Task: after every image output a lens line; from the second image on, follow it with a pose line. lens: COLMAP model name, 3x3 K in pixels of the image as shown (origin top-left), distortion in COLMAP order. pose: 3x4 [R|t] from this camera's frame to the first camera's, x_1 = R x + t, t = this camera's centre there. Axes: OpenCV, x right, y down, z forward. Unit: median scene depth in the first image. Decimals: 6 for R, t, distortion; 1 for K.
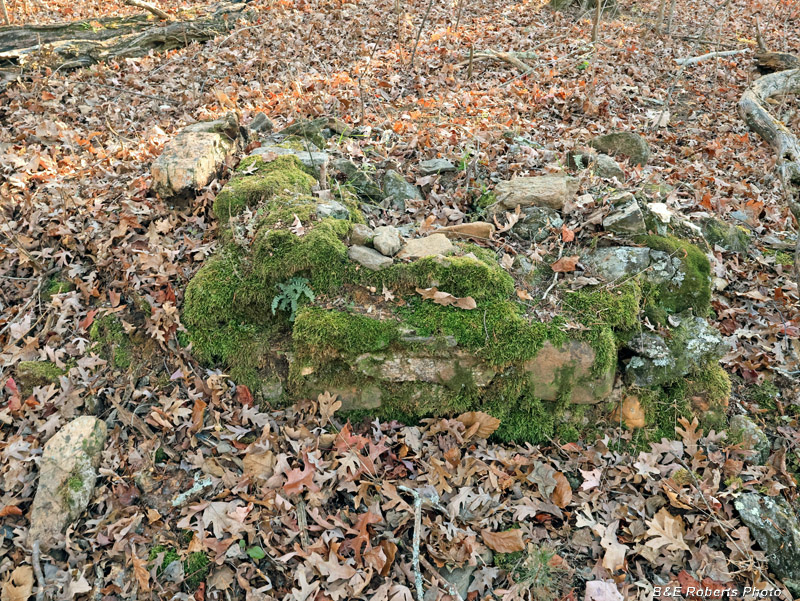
lens RADIAL K [[640.2, 0, 401.7], [0, 640.2, 300.9], [0, 0, 1]] dist [0.006294, -0.004922]
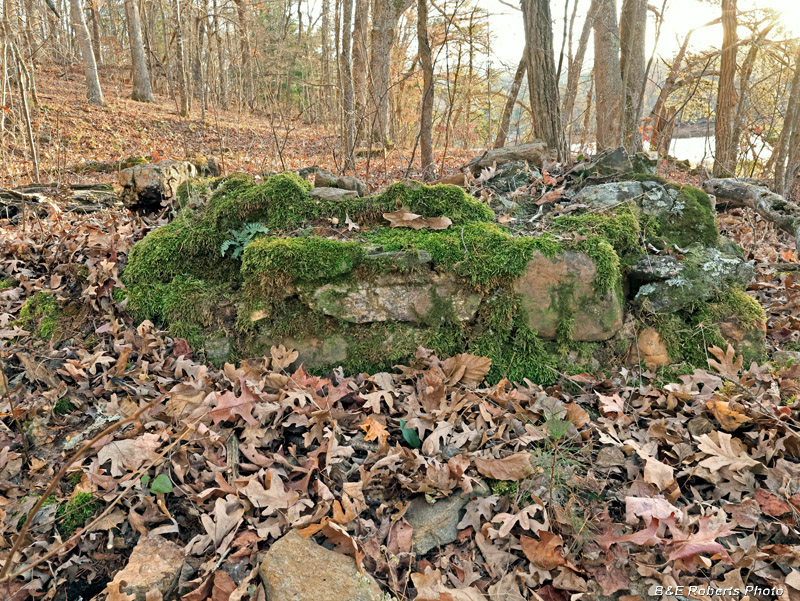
lens RADIAL K [[597.9, 0, 397.2], [0, 597.9, 300.5], [0, 0, 1]] dist [0.001736, 0.002237]
pose [[0.999393, -0.034549, -0.004448, 0.041426], [0.031421, 0.949221, -0.313037, 0.352799], [0.015037, 0.312707, 0.949731, 0.254046]]
